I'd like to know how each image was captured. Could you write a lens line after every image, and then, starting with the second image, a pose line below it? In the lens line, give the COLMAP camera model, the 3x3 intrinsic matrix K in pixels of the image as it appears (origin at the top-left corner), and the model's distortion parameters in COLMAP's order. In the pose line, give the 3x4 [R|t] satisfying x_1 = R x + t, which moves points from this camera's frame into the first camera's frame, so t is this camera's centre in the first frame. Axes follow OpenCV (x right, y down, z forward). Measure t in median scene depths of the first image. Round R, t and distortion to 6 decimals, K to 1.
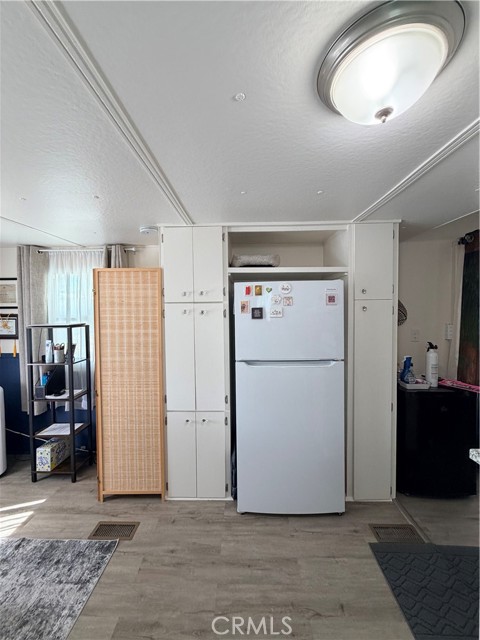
lens RADIAL K [[256.1, 0, 240.8], [0, 256.1, 318.0], [0, 0, 1]] dist [-0.000441, 0.000591]
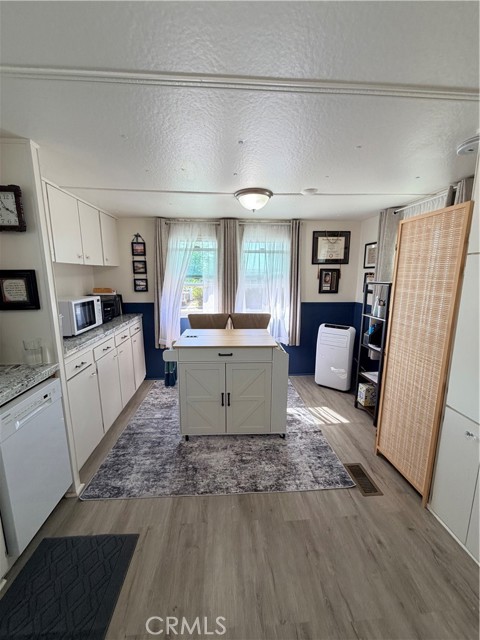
lens RADIAL K [[256.1, 0, 238.8], [0, 256.1, 318.4], [0, 0, 1]] dist [-0.000441, 0.000591]
pose [[0.094560, 0.175053, -0.980008, 0.353093], [-0.033738, 0.984417, 0.172585, 0.012448], [0.994947, 0.016744, 0.098993, 0.351143]]
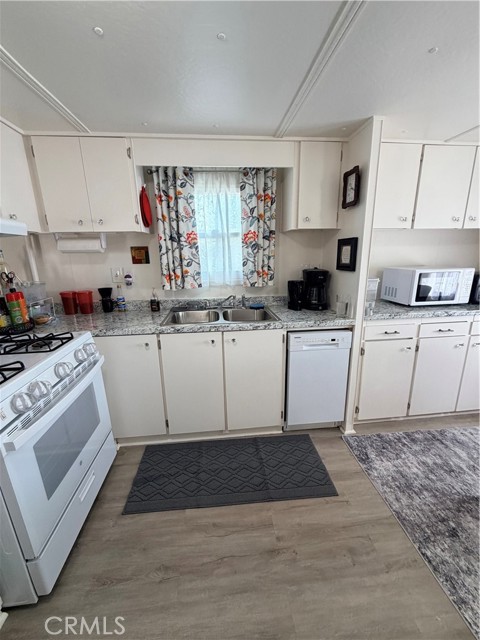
lens RADIAL K [[256.1, 0, 239.7], [0, 256.1, 318.3], [0, 0, 1]] dist [-0.000441, 0.000591]
pose [[-0.991922, 0.056216, -0.113710, 0.048833], [0.022482, 0.960155, 0.278561, 0.035603], [0.124839, 0.273755, -0.953663, 0.711842]]
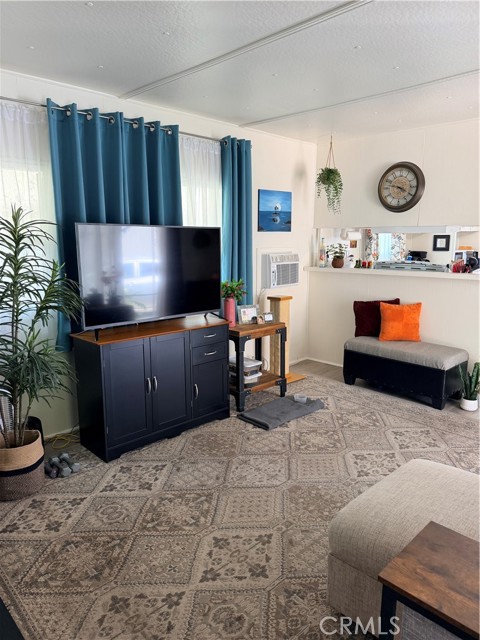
lens RADIAL K [[448.6, 0, 241.1], [0, 448.6, 316.2], [0, 0, 1]] dist [0.076461, -0.093199]
pose [[-0.701041, 0.129336, -0.701295, 3.146814], [-0.019950, 0.979474, 0.200582, -0.034758], [0.712842, 0.154607, -0.684071, 1.143050]]
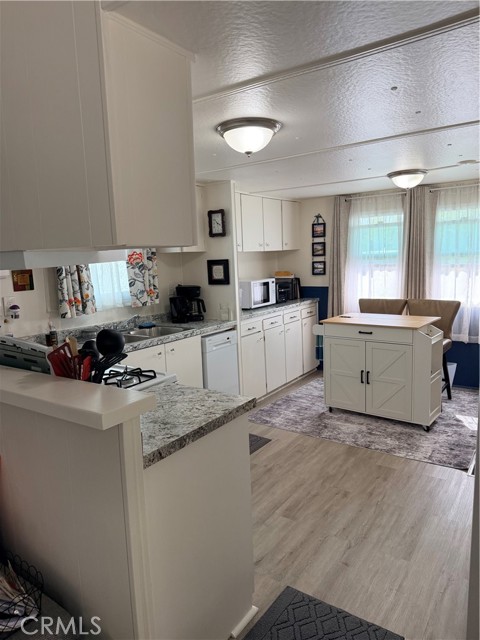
lens RADIAL K [[448.6, 0, 237.5], [0, 448.6, 319.6], [0, 0, 1]] dist [0.076461, -0.093199]
pose [[-0.549276, 0.145970, -0.822793, 1.298330], [0.015393, 0.986226, 0.164688, -0.045934], [0.835499, 0.077794, -0.543957, 1.041170]]
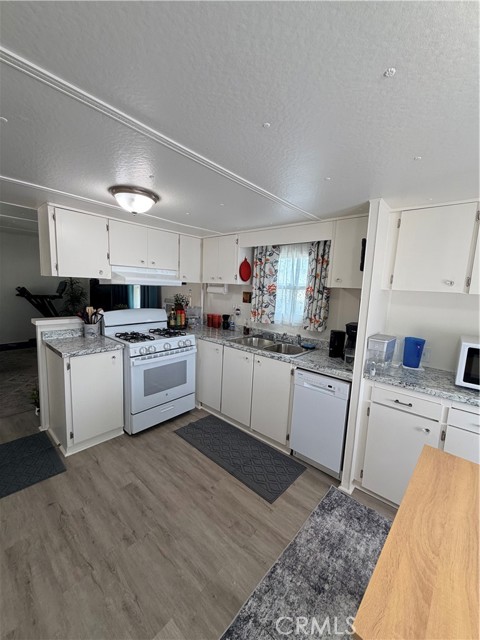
lens RADIAL K [[256.1, 0, 239.2], [0, 256.1, 317.8], [0, 0, 1]] dist [-0.000441, 0.000591]
pose [[-0.764358, -0.105849, 0.636044, -0.763403], [-0.020813, 0.989970, 0.139737, -0.033613], [-0.644456, 0.093571, -0.758895, 0.886102]]
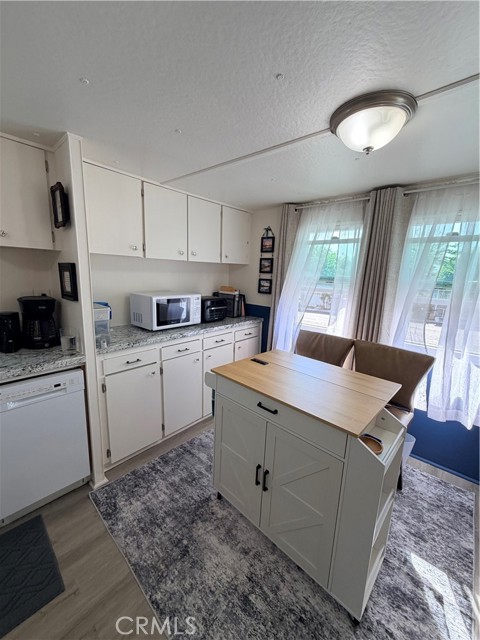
lens RADIAL K [[256.1, 0, 239.7], [0, 256.1, 318.1], [0, 0, 1]] dist [-0.000441, 0.000591]
pose [[-0.647535, 0.118302, -0.752796, -0.200721], [-0.057775, 0.977411, 0.203298, -0.002286], [0.759842, 0.175136, -0.626073, 0.737471]]
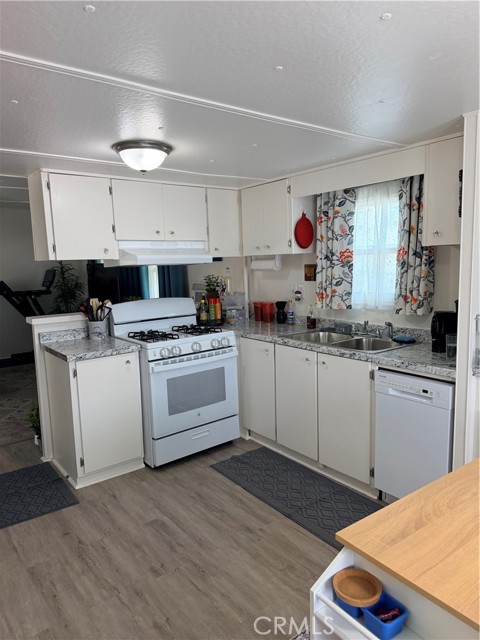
lens RADIAL K [[448.6, 0, 234.9], [0, 448.6, 320.9], [0, 0, 1]] dist [0.076461, -0.093199]
pose [[-0.623289, -0.077058, 0.778186, -1.054751], [0.056839, 0.988037, 0.143364, -0.022322], [-0.779923, 0.133588, -0.611453, 1.041069]]
